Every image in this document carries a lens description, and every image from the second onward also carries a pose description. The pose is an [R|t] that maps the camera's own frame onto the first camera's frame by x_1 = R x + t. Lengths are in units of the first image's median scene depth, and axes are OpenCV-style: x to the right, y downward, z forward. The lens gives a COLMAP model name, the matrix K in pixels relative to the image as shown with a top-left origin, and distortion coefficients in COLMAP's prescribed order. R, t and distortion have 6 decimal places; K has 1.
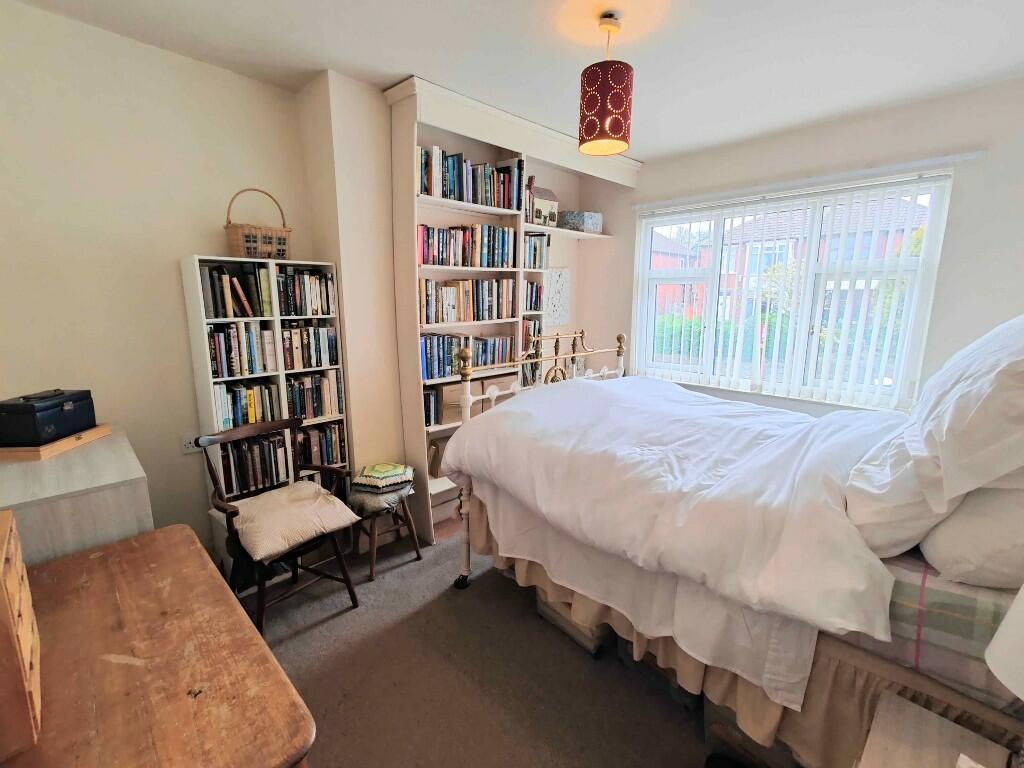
lens RADIAL K [[453.5, 0, 512.0], [0, 453.5, 384.0], [0, 0, 1]] dist [0.015169, 0.000737]
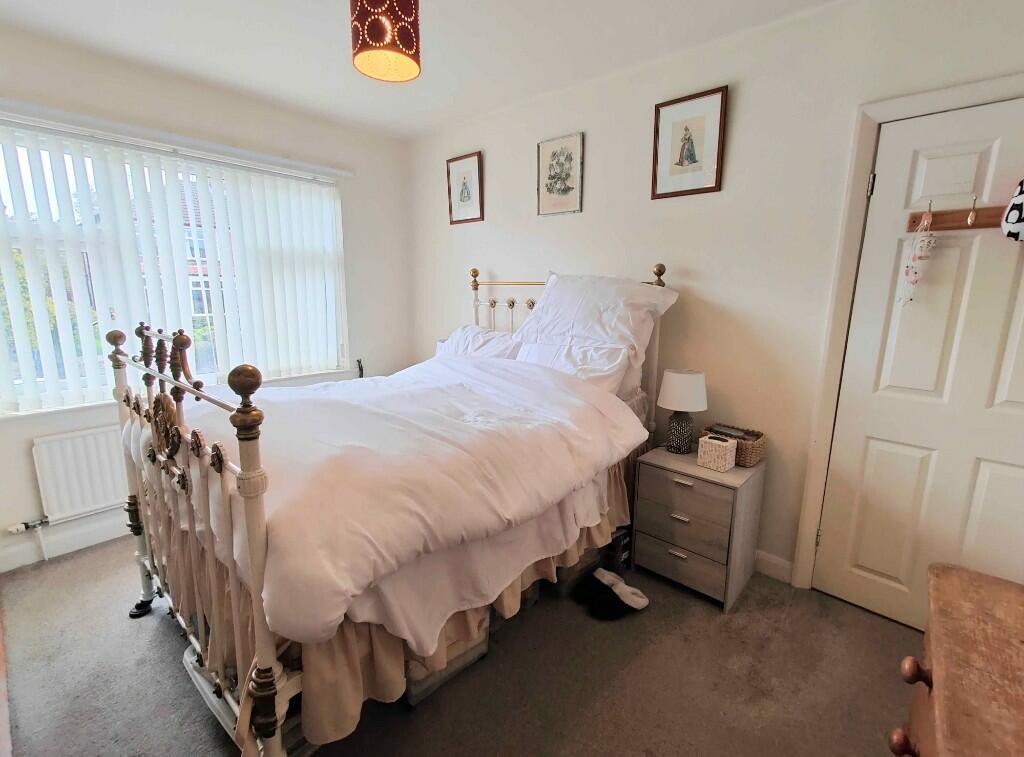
lens RADIAL K [[449.7, 0, 511.5], [0, 449.7, 372.4], [0, 0, 1]] dist [0.000528, 0.000353]
pose [[-0.063068, -0.189883, 0.979779, -0.748479], [0.174153, 0.964577, 0.198147, -0.156917], [-0.982697, 0.183128, -0.027765, 1.031046]]
